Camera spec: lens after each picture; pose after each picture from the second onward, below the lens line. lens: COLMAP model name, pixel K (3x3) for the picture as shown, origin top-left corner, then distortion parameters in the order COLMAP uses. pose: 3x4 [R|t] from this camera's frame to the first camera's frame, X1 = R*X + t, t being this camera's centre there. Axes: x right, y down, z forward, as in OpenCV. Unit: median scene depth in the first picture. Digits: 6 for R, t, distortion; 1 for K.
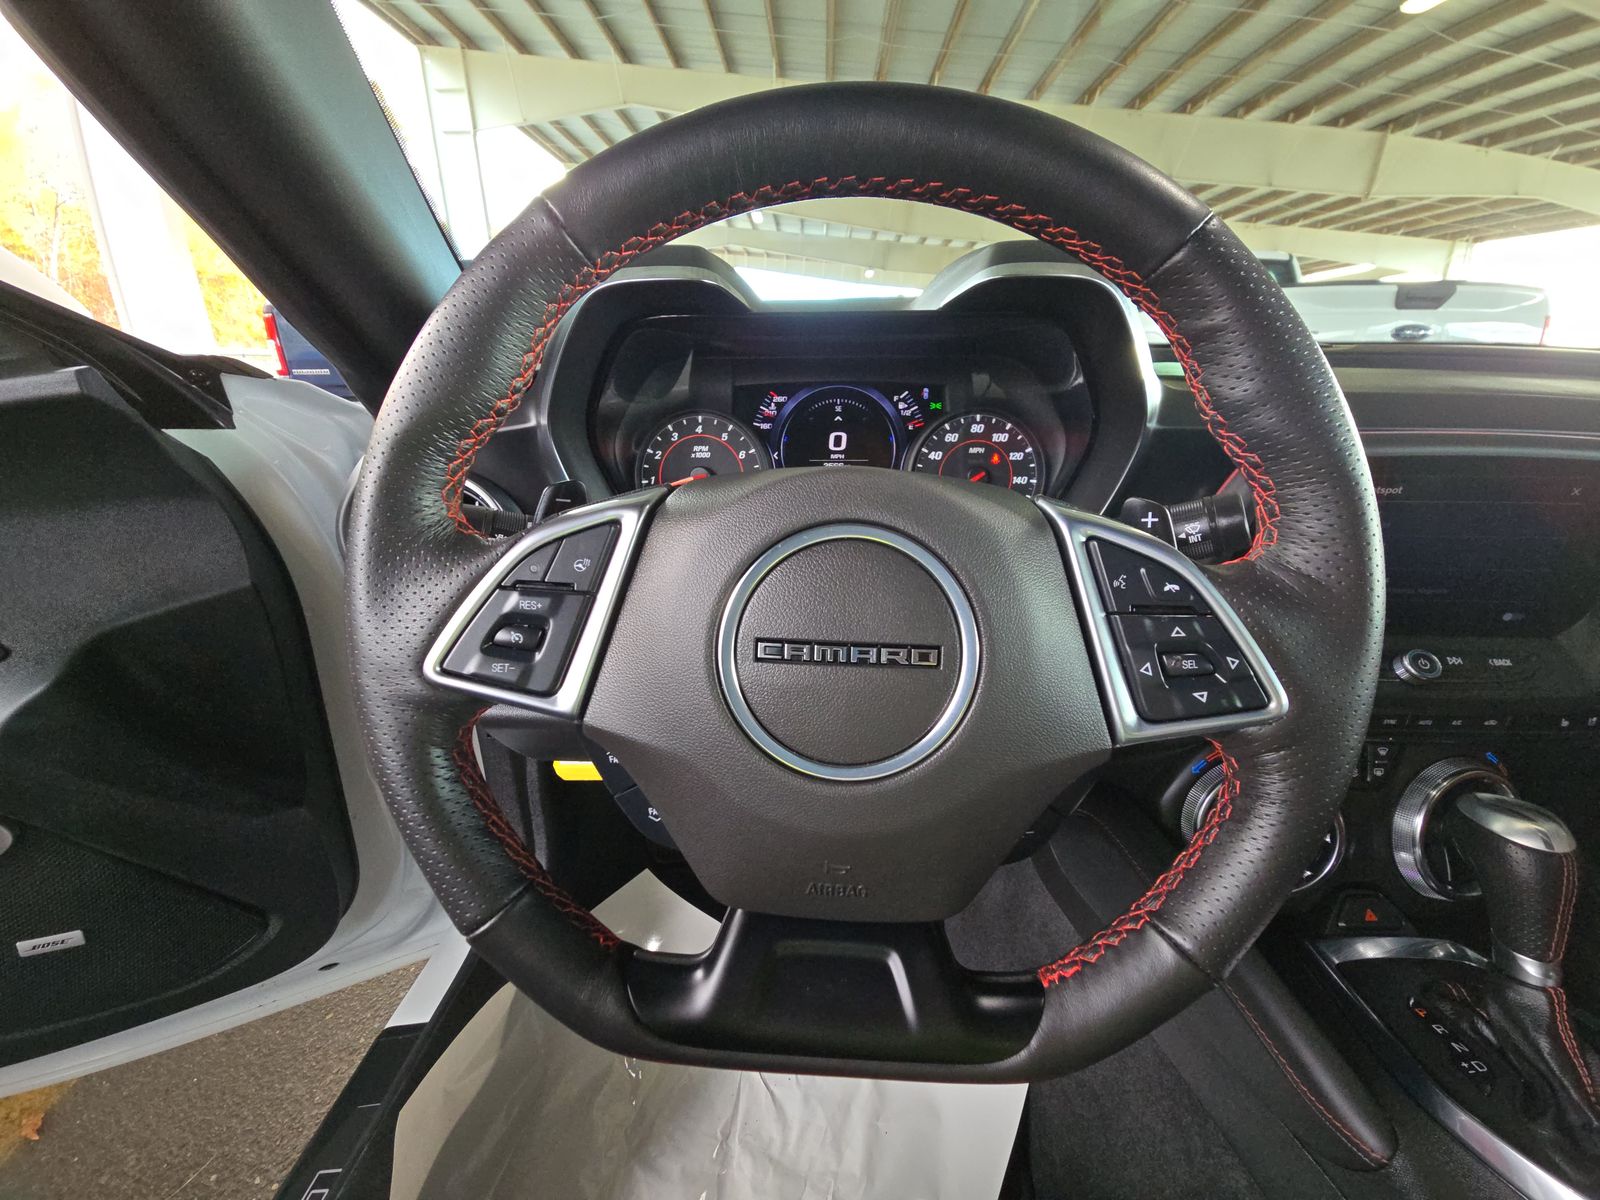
lens RADIAL K [[657.8, 0, 800.0], [0, 657.8, 600.0], [0, 0, 1]] dist [-0.004224, -0.000722]
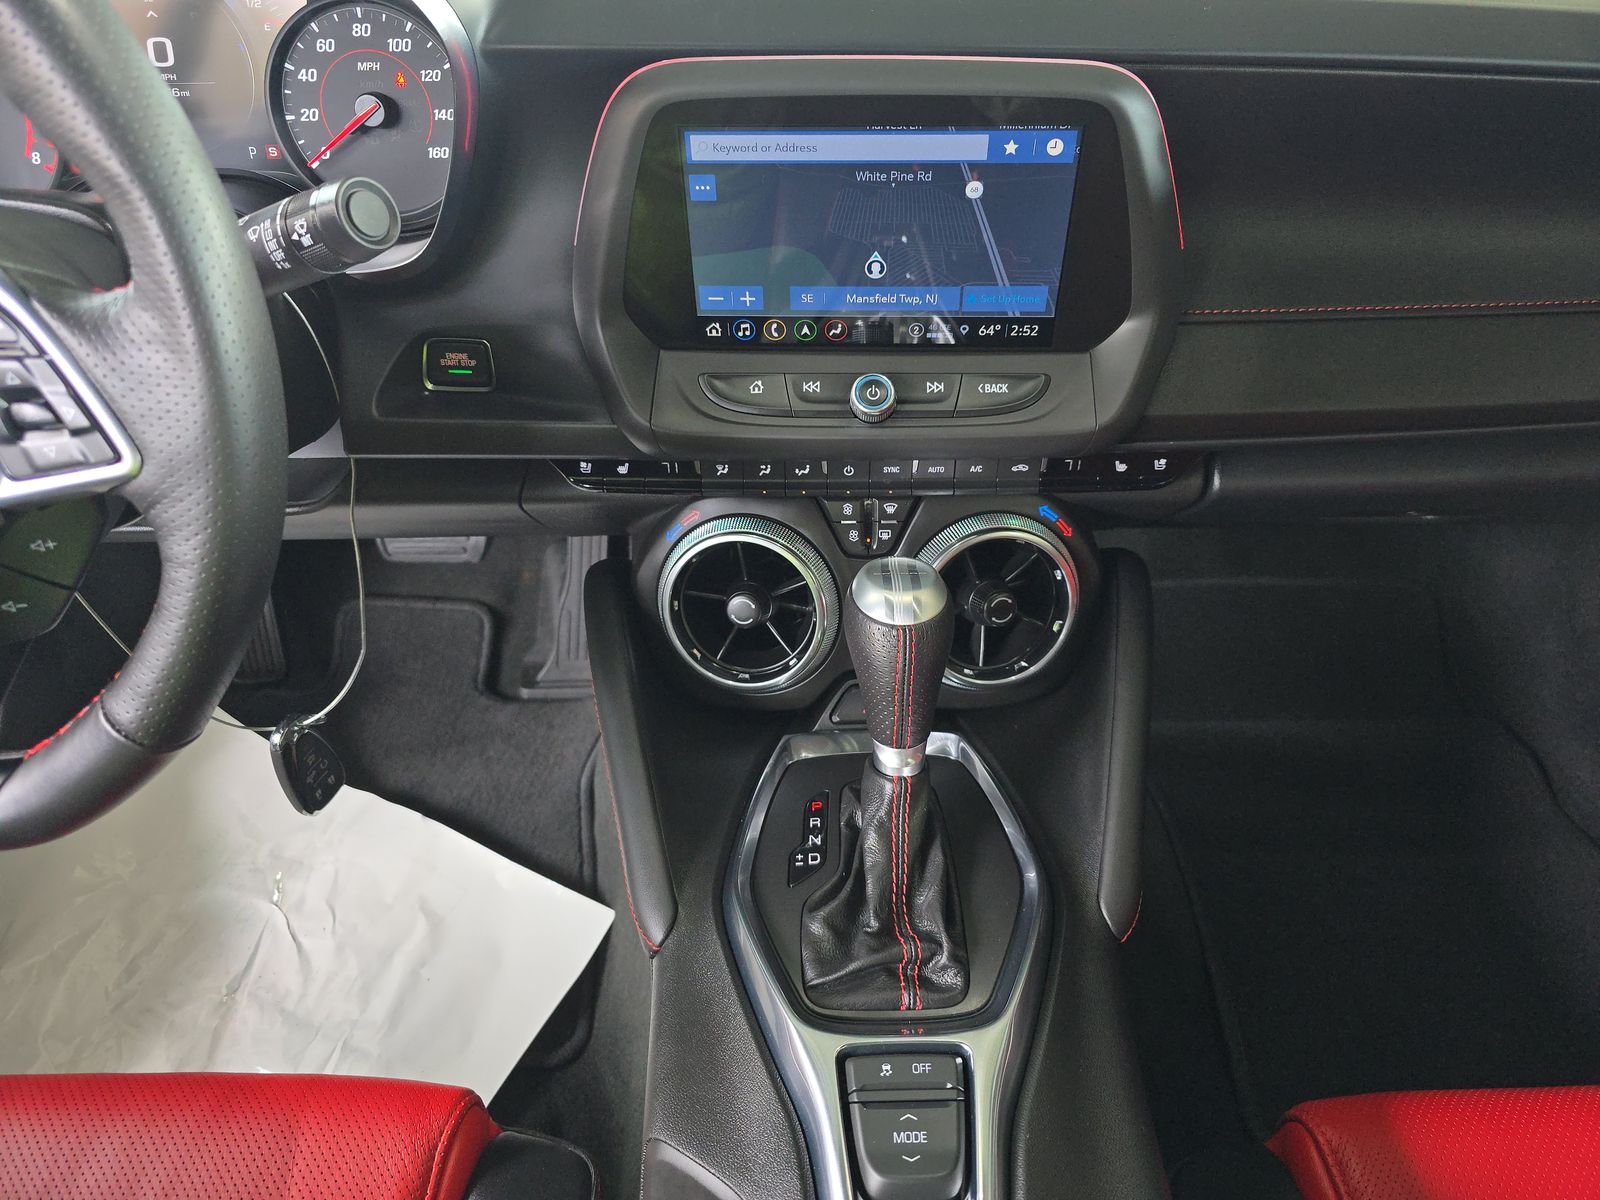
lens RADIAL K [[1100.6, 0, 800.0], [0, 1100.6, 600.0], [0, 0, 1]] dist [-0.006796, -0.003129]
pose [[0.999132, -0.022385, 0.035138, 0.572438], [0.011129, 0.956143, 0.292687, -0.031387], [-0.040148, -0.292042, 0.955562, -0.187128]]
